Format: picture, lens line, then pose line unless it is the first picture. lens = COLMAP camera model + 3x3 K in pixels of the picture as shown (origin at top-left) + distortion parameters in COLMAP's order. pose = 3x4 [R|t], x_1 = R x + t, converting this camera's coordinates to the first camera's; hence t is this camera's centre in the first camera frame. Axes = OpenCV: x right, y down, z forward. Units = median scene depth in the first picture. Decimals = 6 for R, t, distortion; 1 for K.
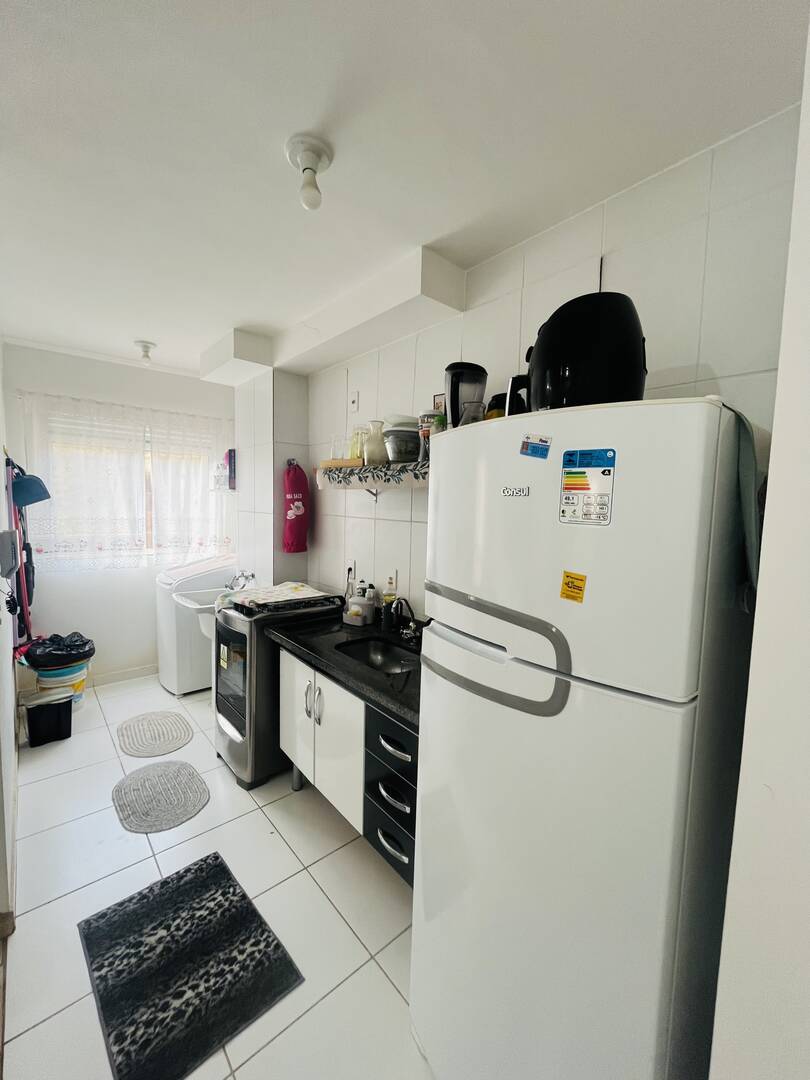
lens RADIAL K [[437.5, 0, 406.8], [0, 437.5, 536.3], [0, 0, 1]] dist [-0.003057, 0.000095]
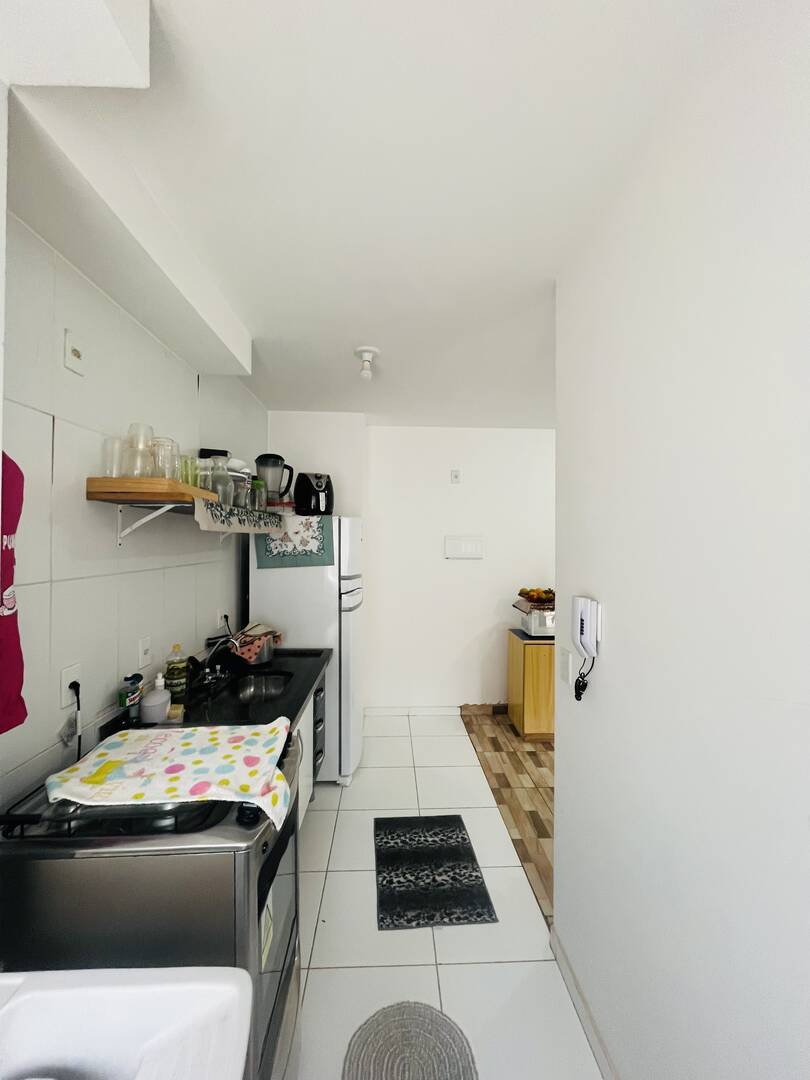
lens RADIAL K [[437.5, 0, 406.8], [0, 437.5, 536.3], [0, 0, 1]] dist [-0.003057, 0.000095]
pose [[-0.775259, -0.026064, 0.631105, -1.198026], [0.023659, 0.997249, 0.070249, -0.195422], [-0.631200, 0.069393, -0.772510, 1.860147]]
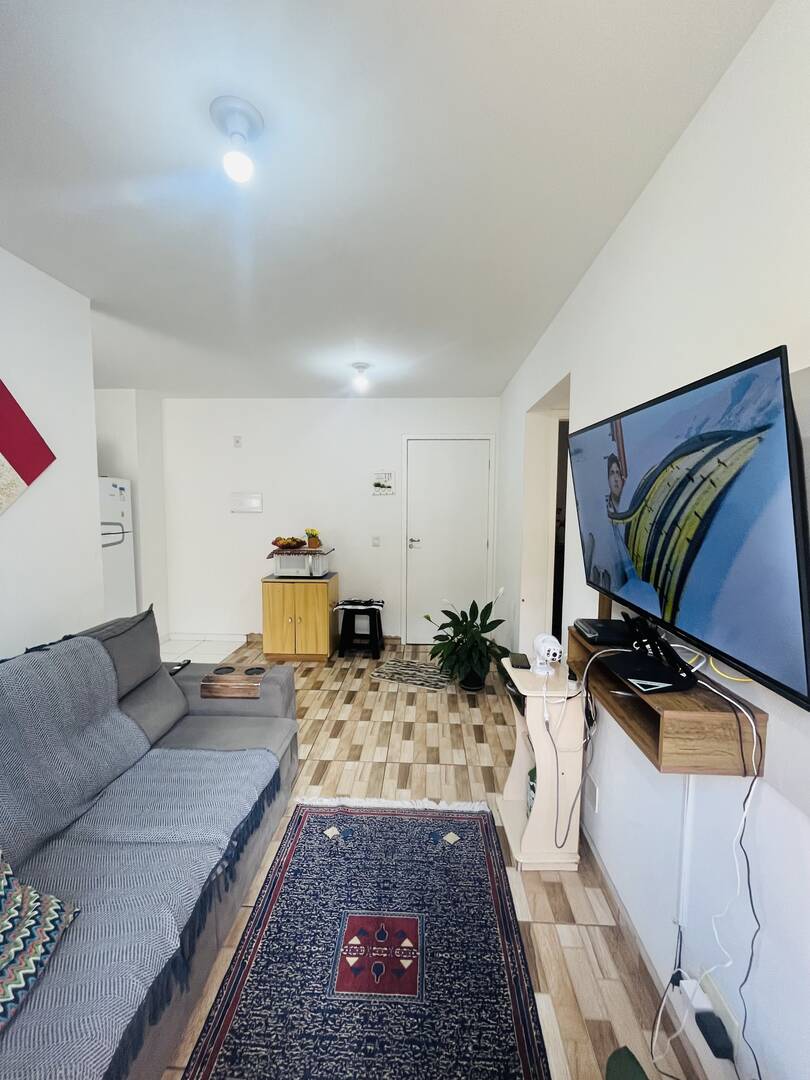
lens RADIAL K [[437.5, 0, 406.8], [0, 437.5, 536.3], [0, 0, 1]] dist [-0.003057, 0.000095]
pose [[-0.722529, -0.089670, 0.685501, -2.623357], [0.027343, 0.987070, 0.157938, -0.162818], [-0.690800, 0.132859, -0.710735, 1.134718]]
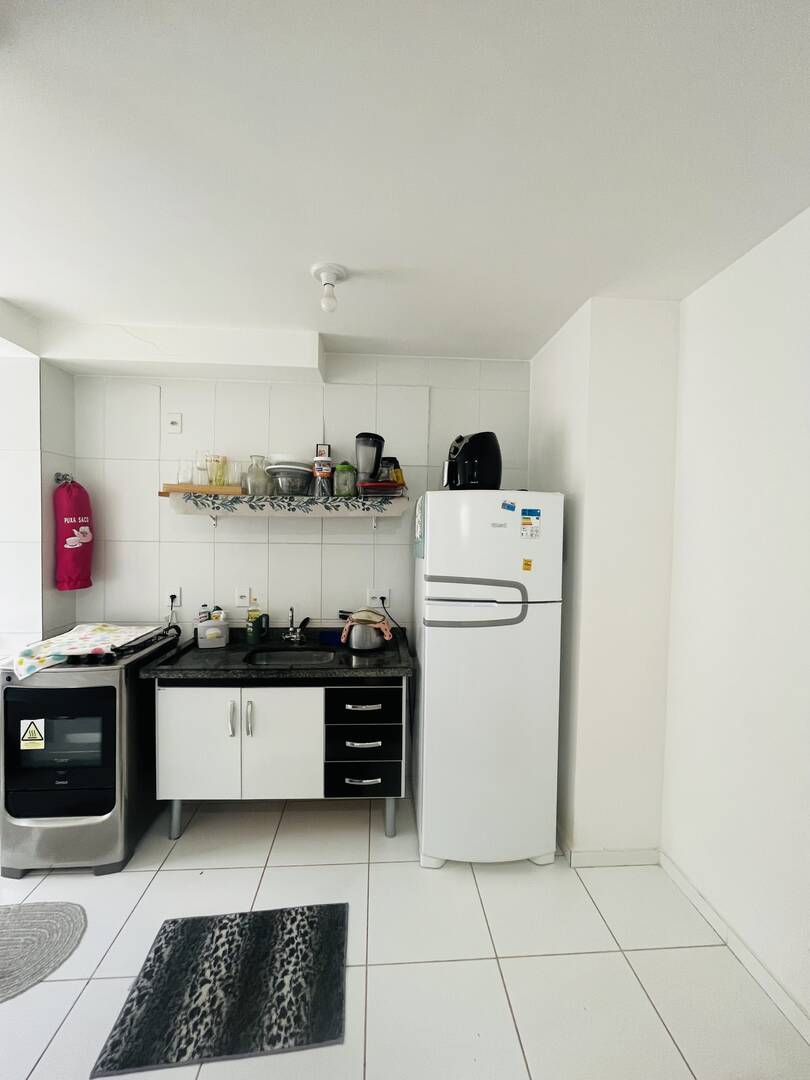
lens RADIAL K [[437.5, 0, 406.8], [0, 437.5, 536.3], [0, 0, 1]] dist [-0.003057, 0.000095]
pose [[0.603916, -0.037027, 0.796187, -0.942888], [0.061621, 0.998100, -0.000324, -0.040017], [-0.794662, 0.049258, 0.605050, 0.028549]]
